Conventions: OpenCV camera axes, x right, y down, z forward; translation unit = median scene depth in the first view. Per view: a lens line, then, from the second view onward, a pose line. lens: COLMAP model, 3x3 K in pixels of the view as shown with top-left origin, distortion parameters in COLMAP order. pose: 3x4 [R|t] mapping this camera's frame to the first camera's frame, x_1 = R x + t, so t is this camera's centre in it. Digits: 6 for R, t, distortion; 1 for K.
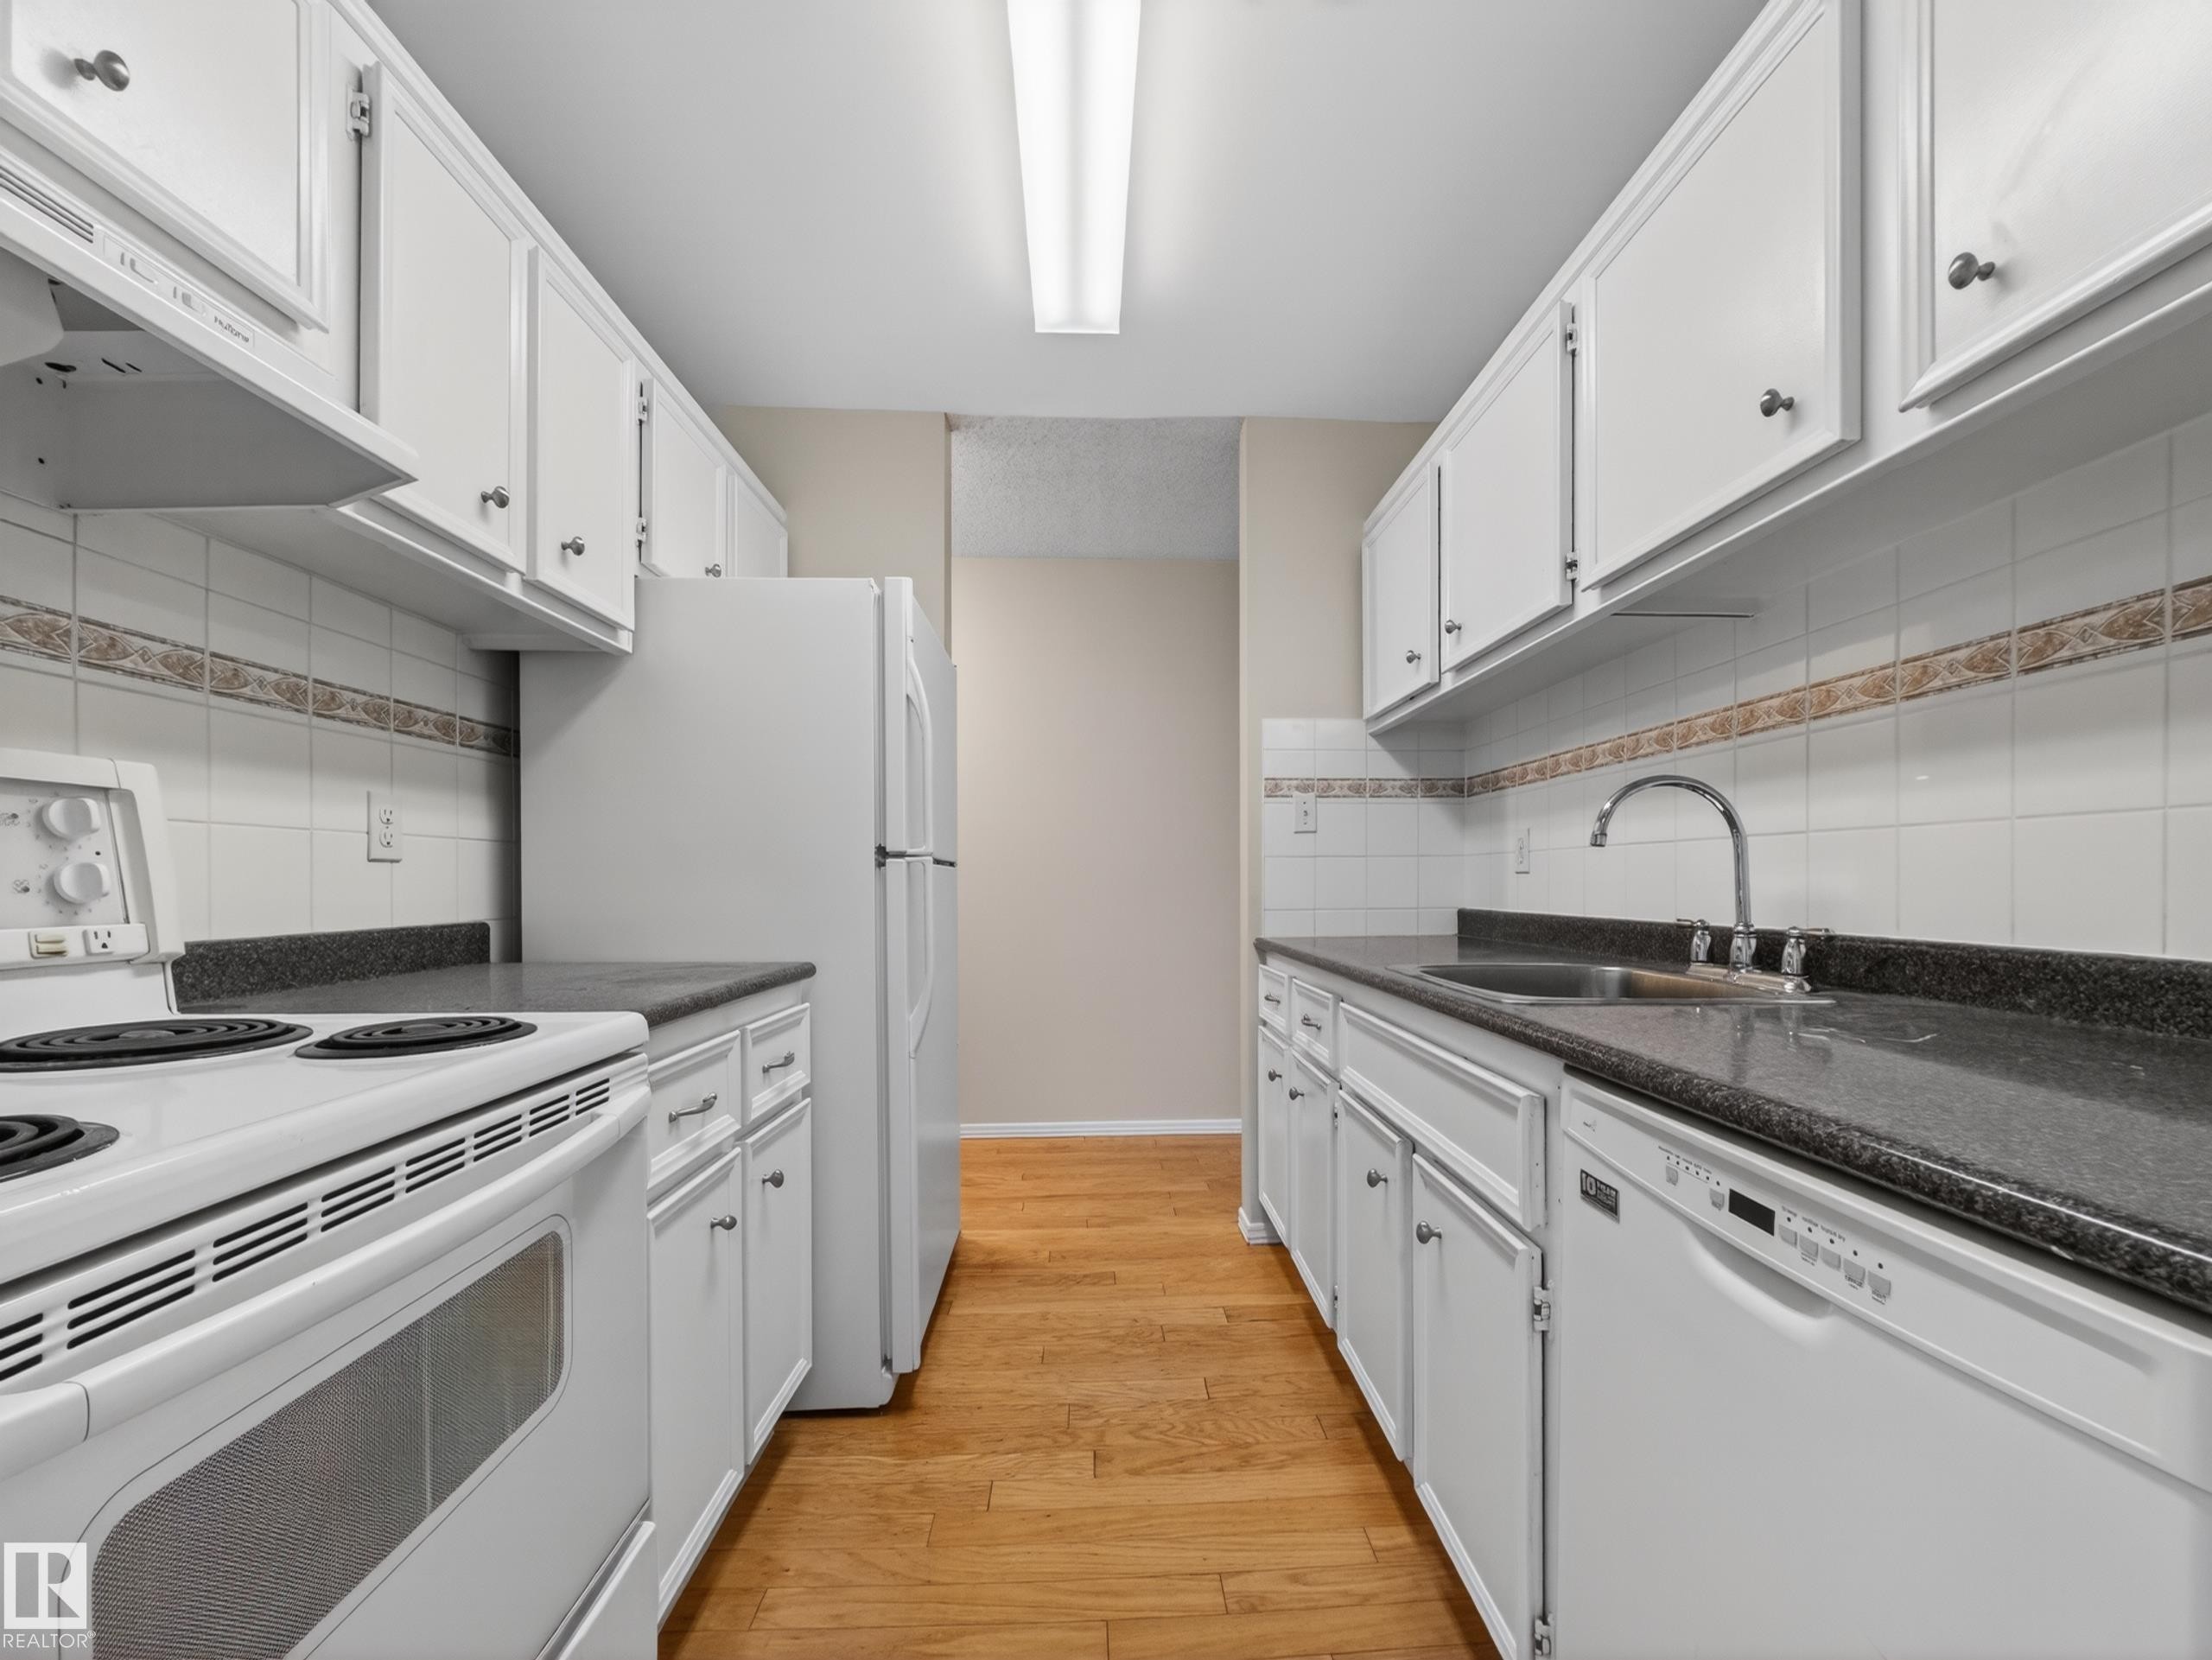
lens RADIAL K [[901.7, 0, 1139.1], [0, 901.7, 826.3], [0, 0, 1]] dist [0.091448, -0.000004]
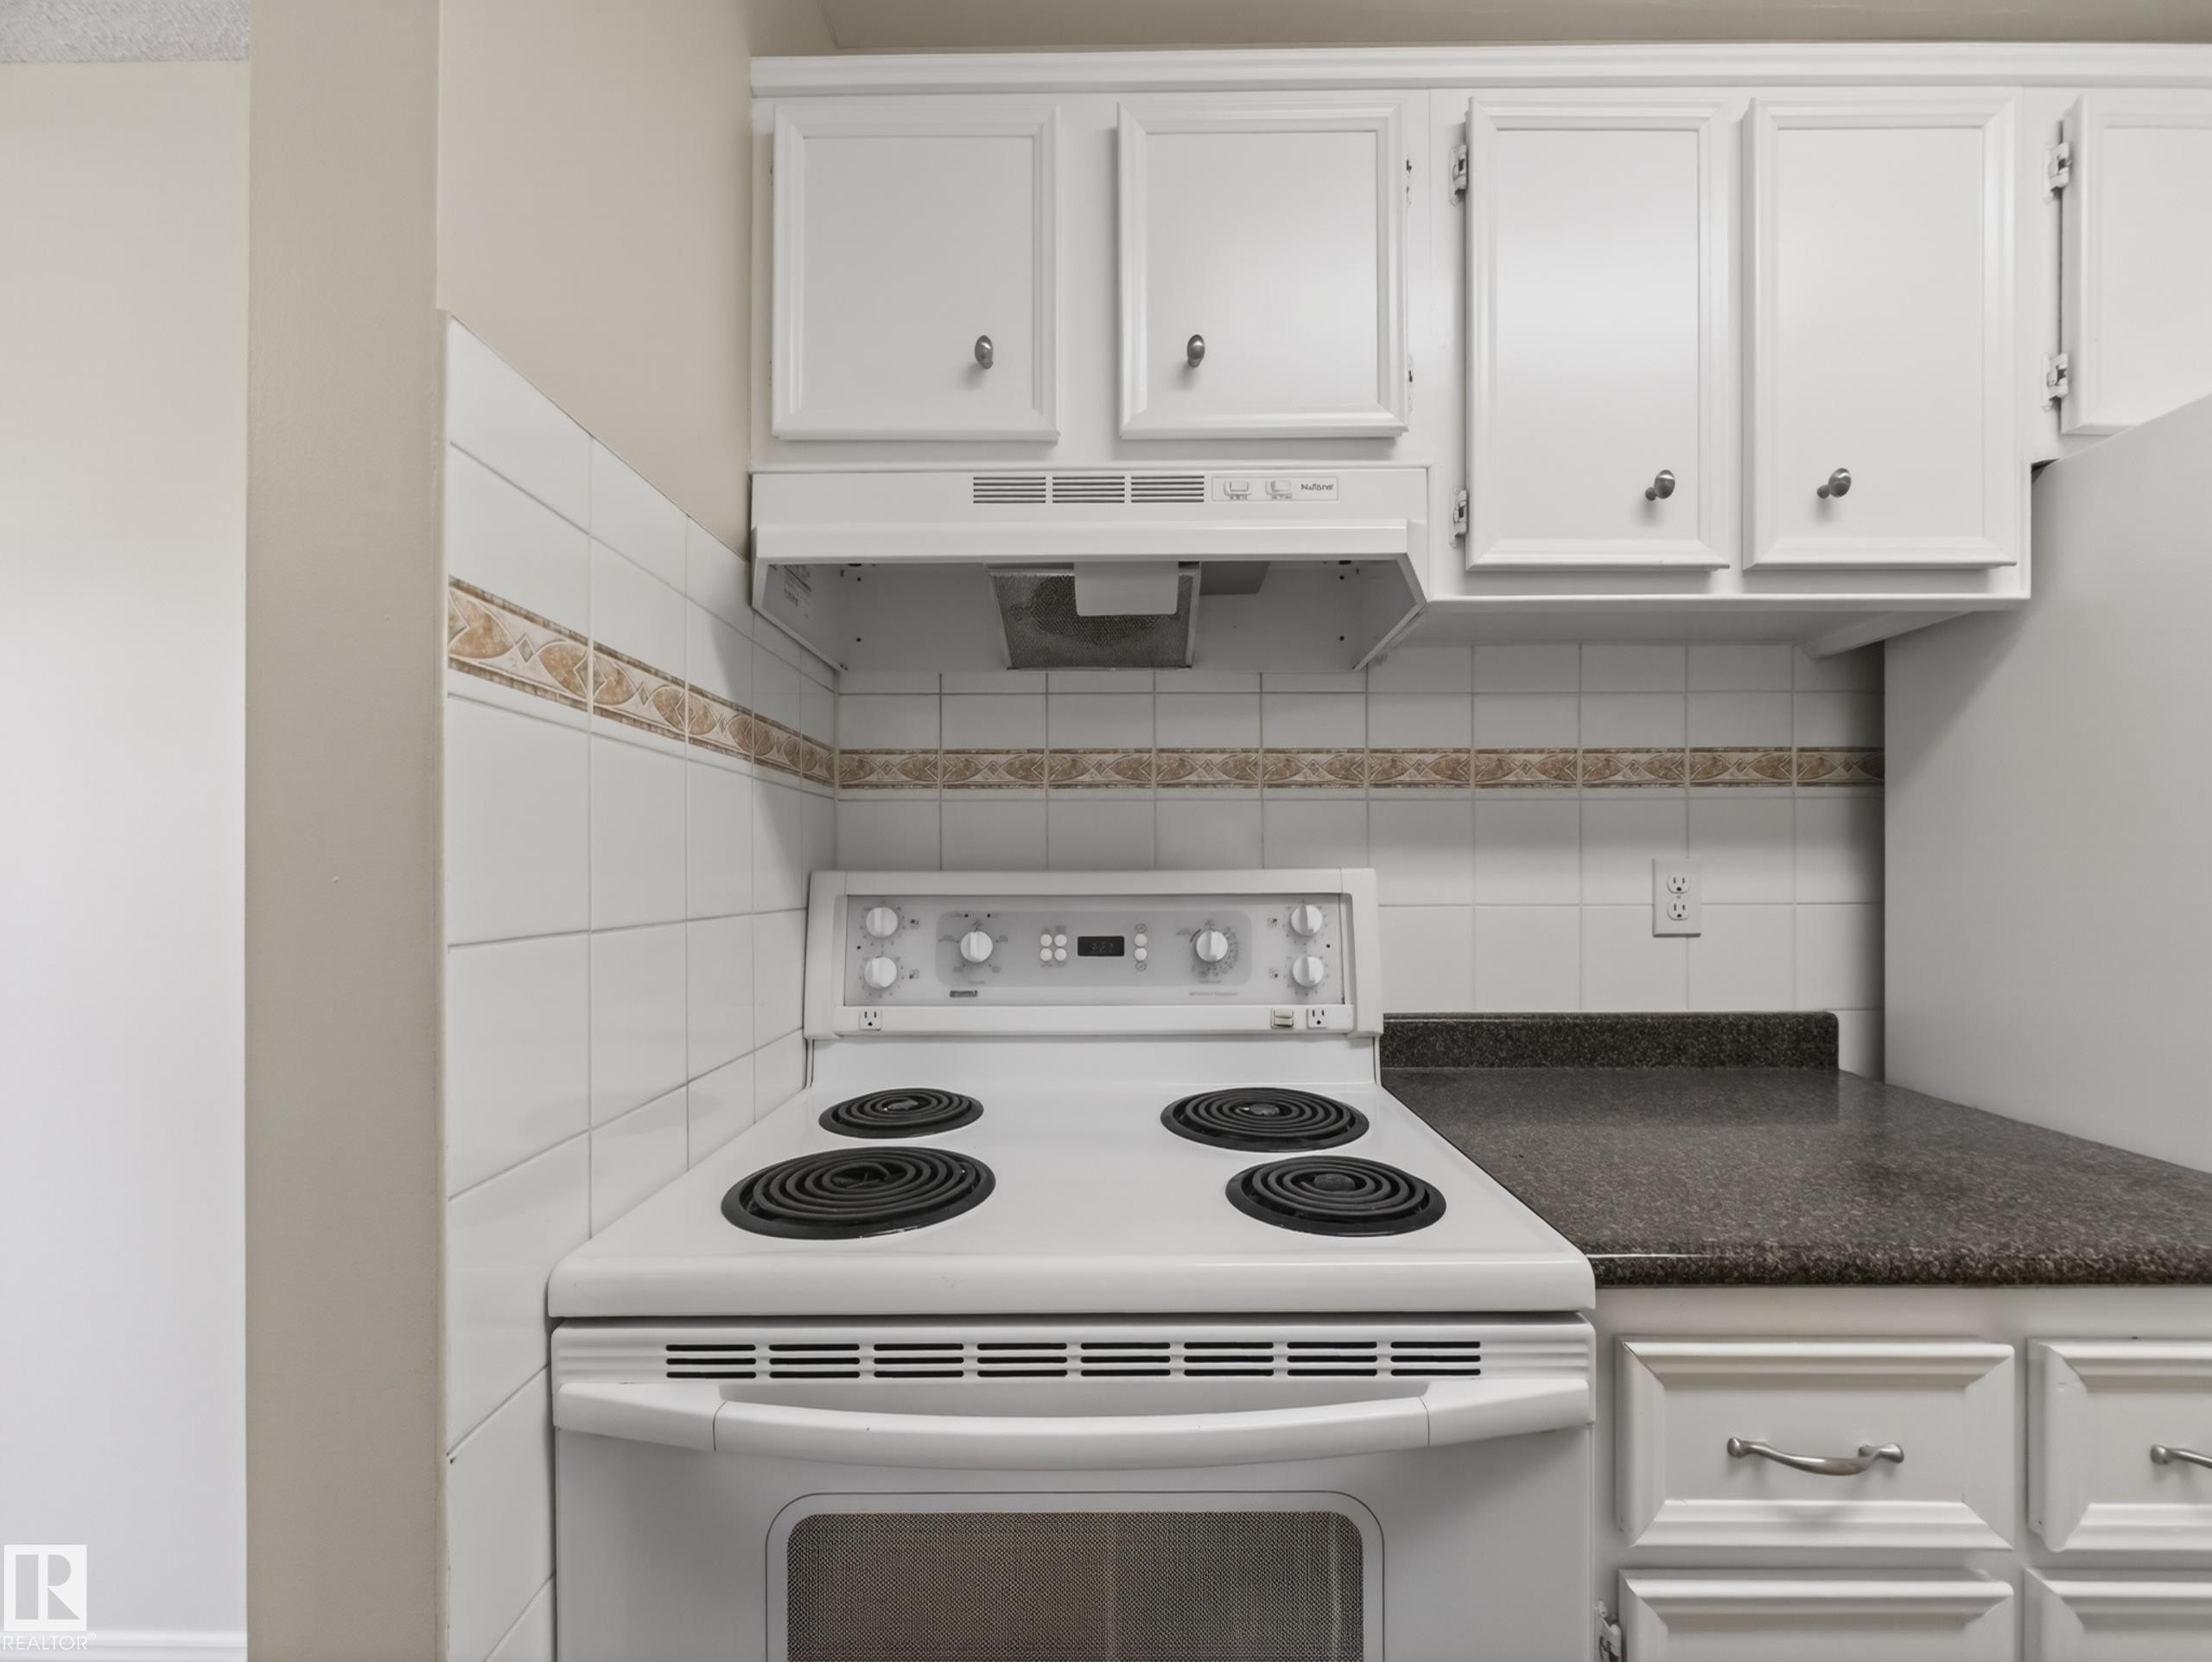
lens RADIAL K [[897.6, 0, 1103.8], [0, 897.6, 862.7], [0, 0, 1]] dist [-0.001570, -0.000039]
pose [[-0.051349, 0.010934, -0.998621, 0.088288], [0.057573, 0.998309, 0.007970, -0.091819], [0.997020, -0.057085, -0.051892, 0.692316]]
